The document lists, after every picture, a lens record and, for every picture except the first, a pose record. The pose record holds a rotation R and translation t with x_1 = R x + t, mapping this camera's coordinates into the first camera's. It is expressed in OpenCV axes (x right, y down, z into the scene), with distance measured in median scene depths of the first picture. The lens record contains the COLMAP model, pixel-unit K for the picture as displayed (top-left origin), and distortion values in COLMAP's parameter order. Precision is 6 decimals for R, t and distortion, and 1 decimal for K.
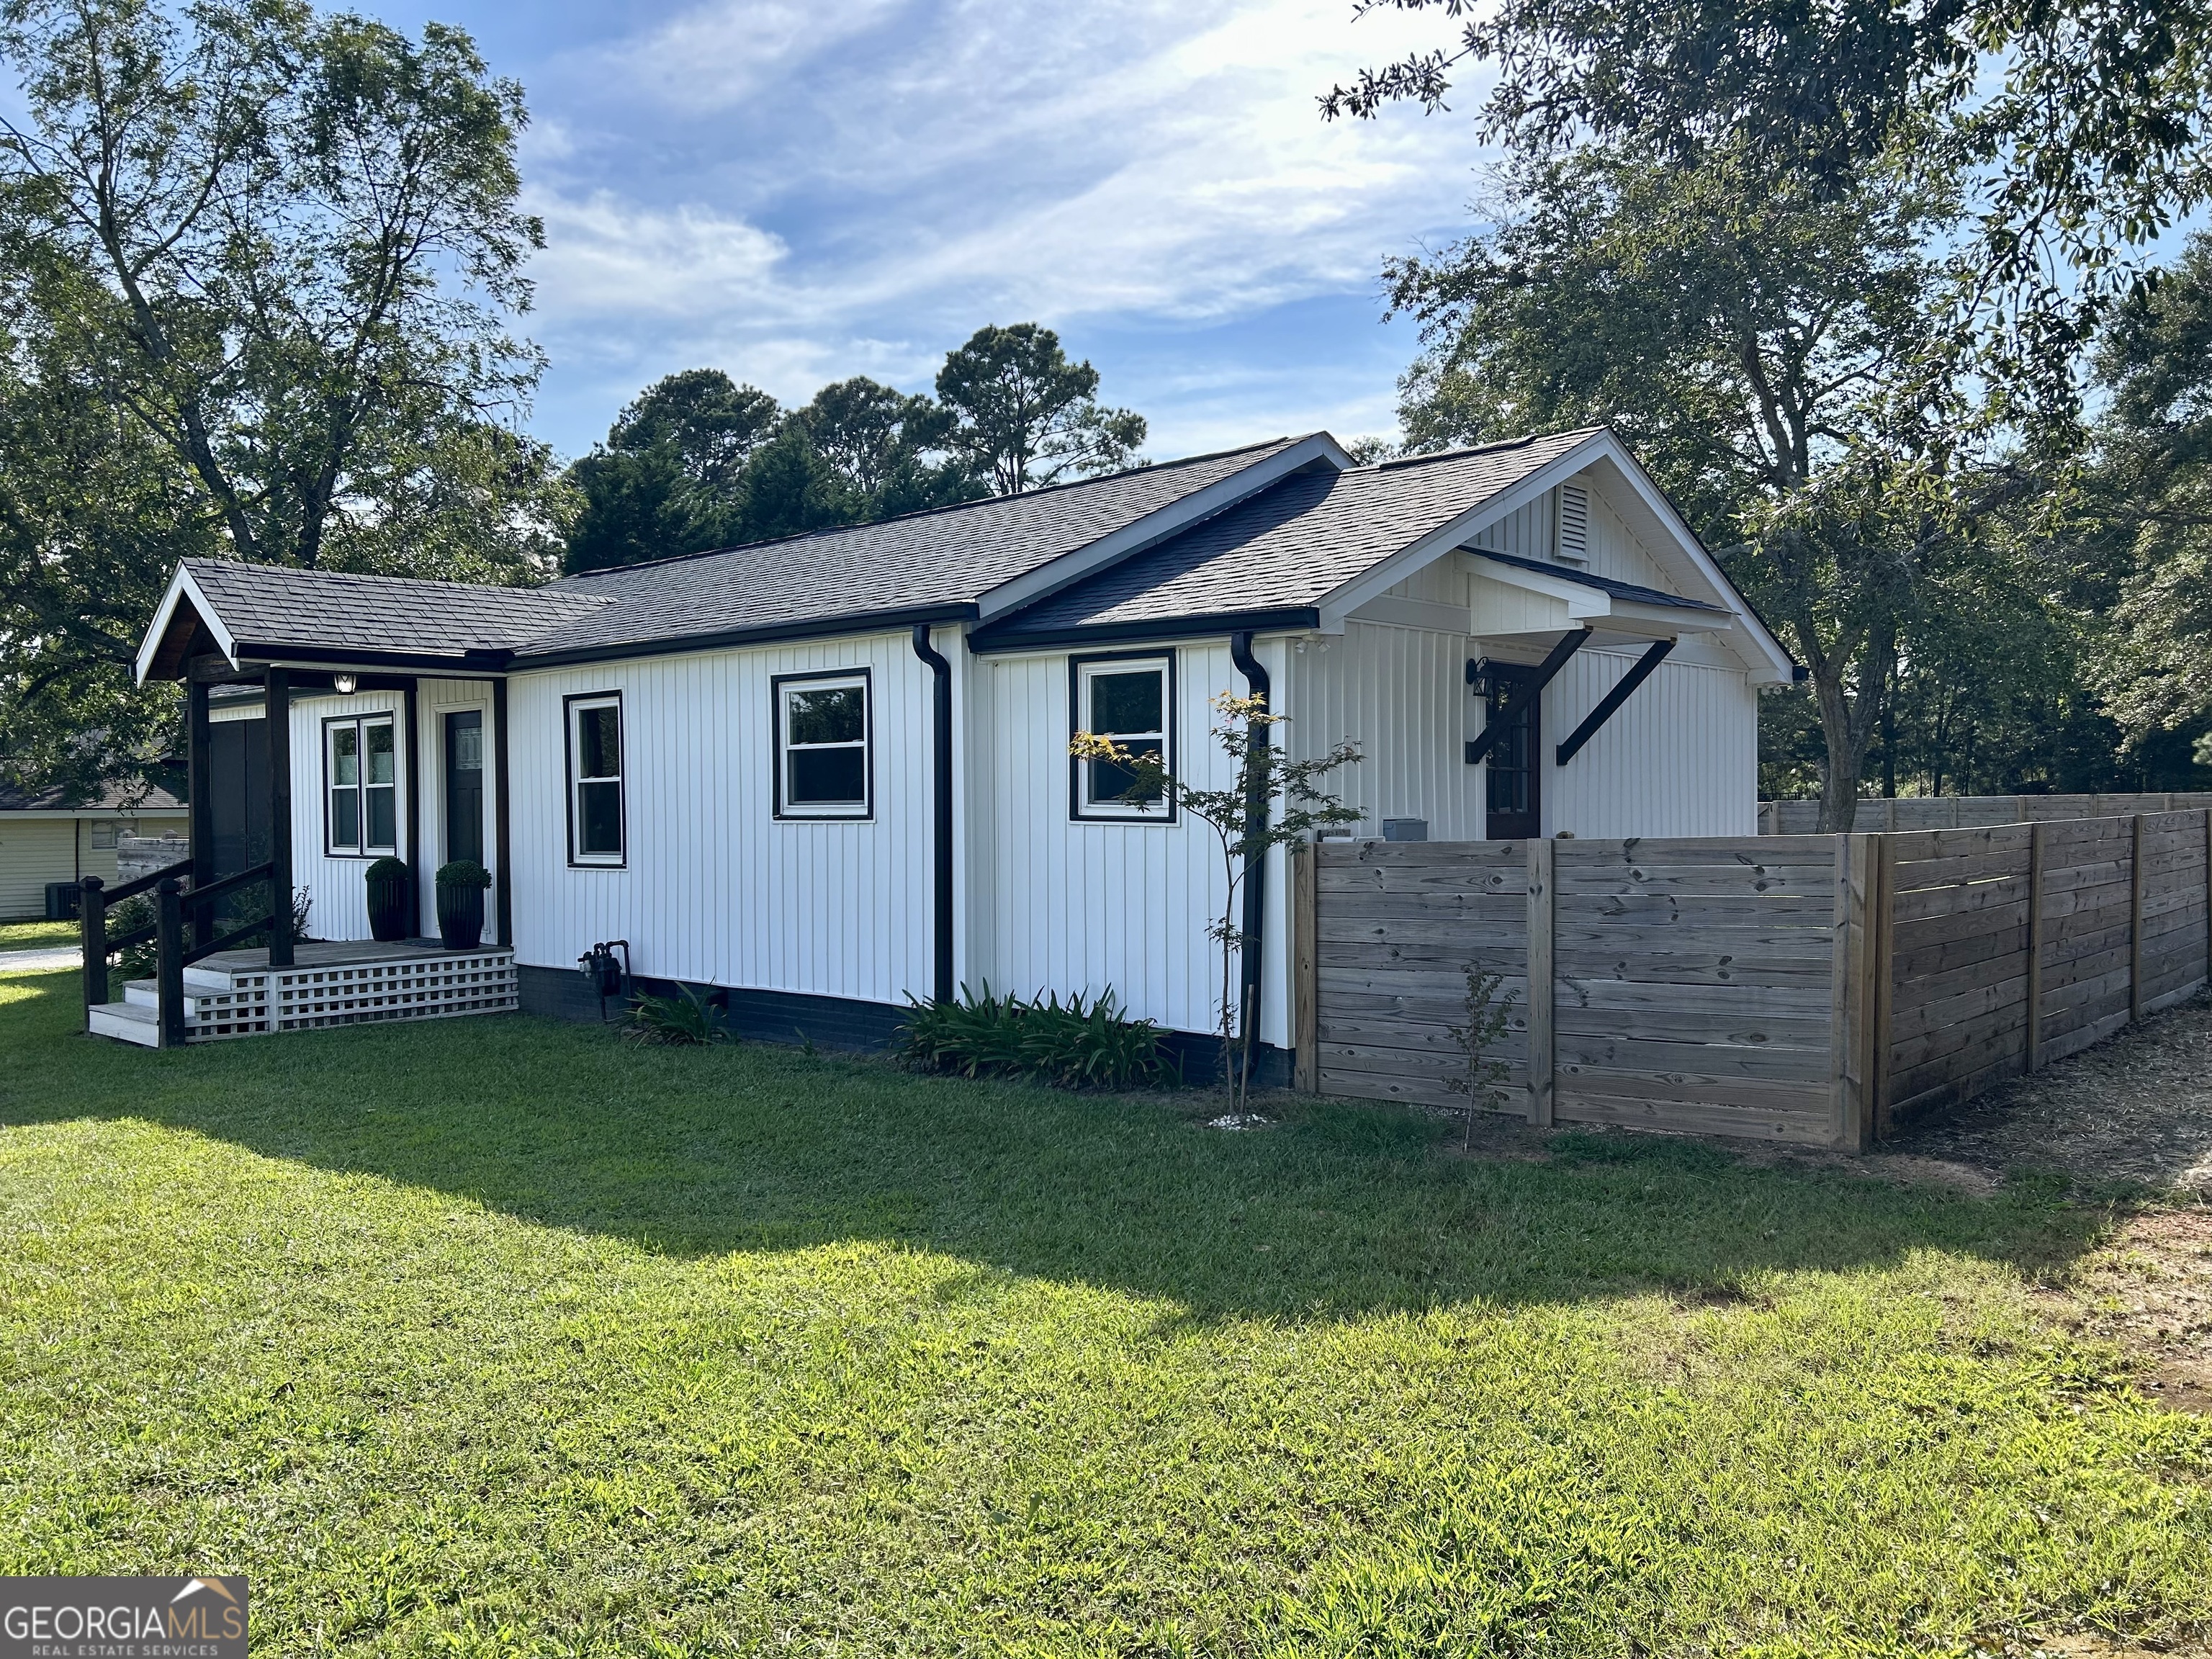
lens RADIAL K [[1661.2, 0, 1109.4], [0, 1661.2, 838.5], [0, 0, 1]] dist [0.065428, -0.069582]
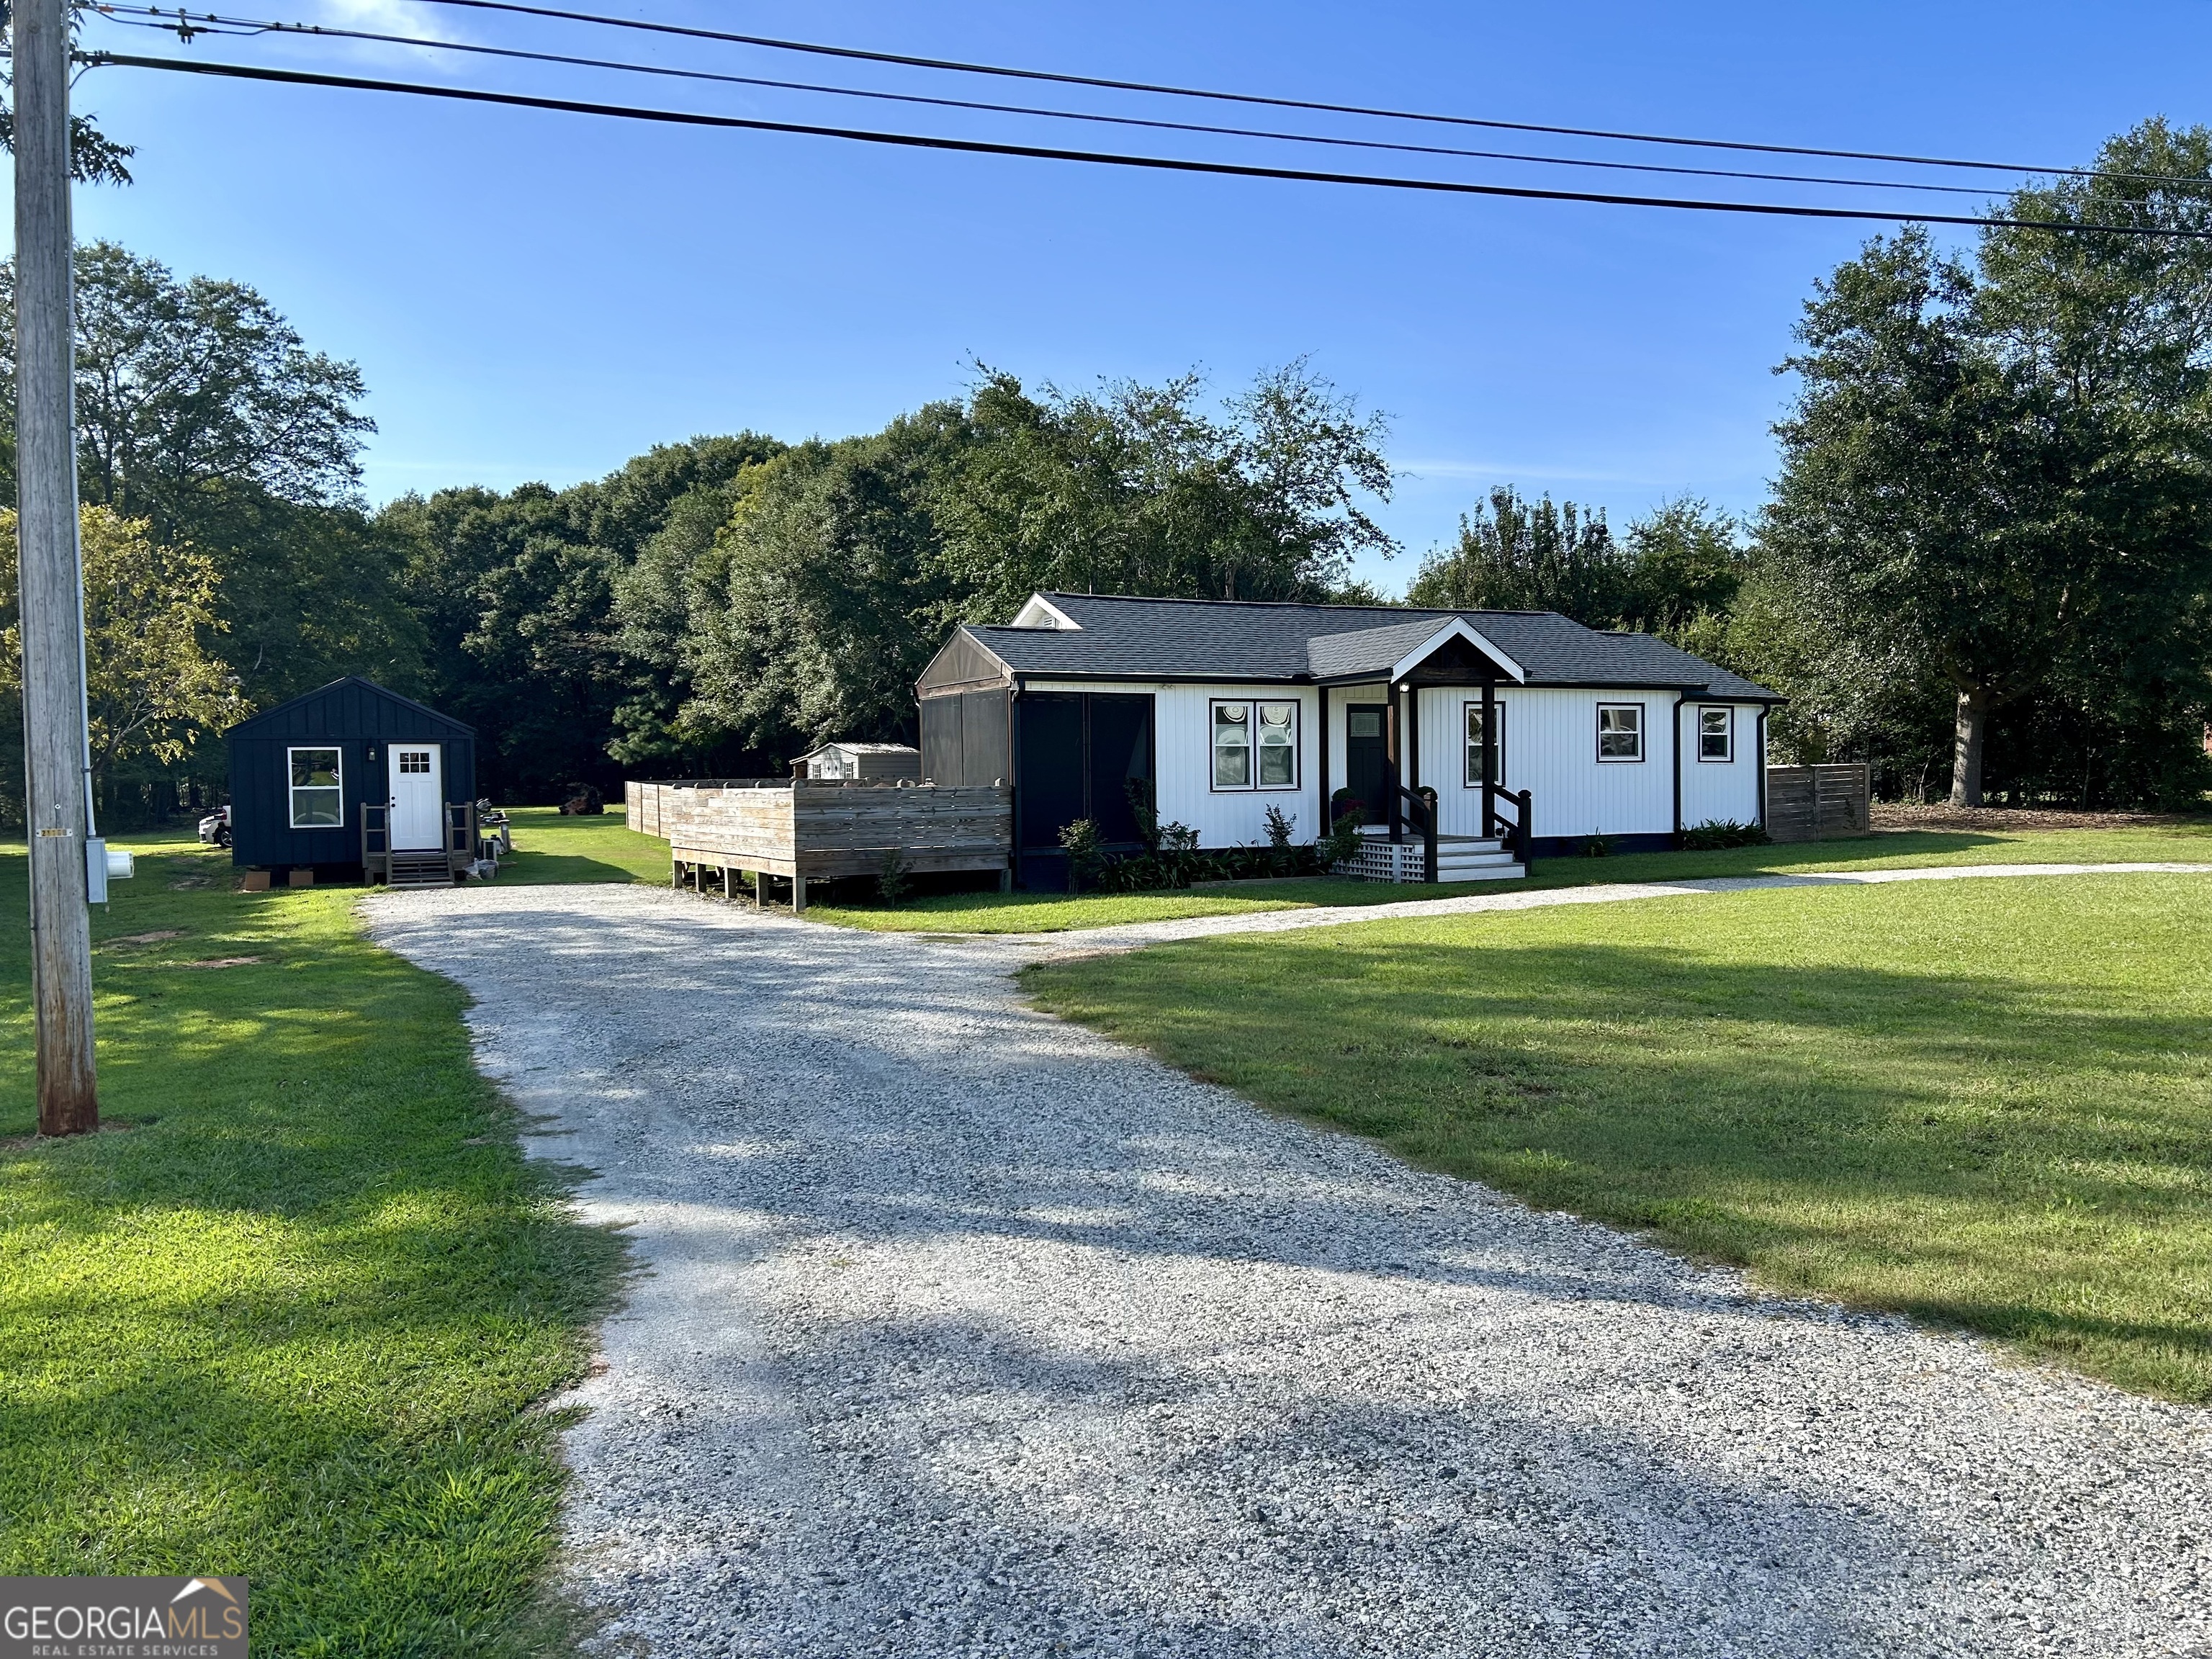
lens RADIAL K [[1661.2, 0, 1100.2], [0, 1661.2, 822.5], [0, 0, 1]] dist [0.065428, -0.069582]
pose [[0.336701, -0.032280, 0.941058, -2.674799], [0.021944, 0.999410, 0.026430, -0.004743], [-0.941356, 0.011751, 0.337211, 0.858250]]
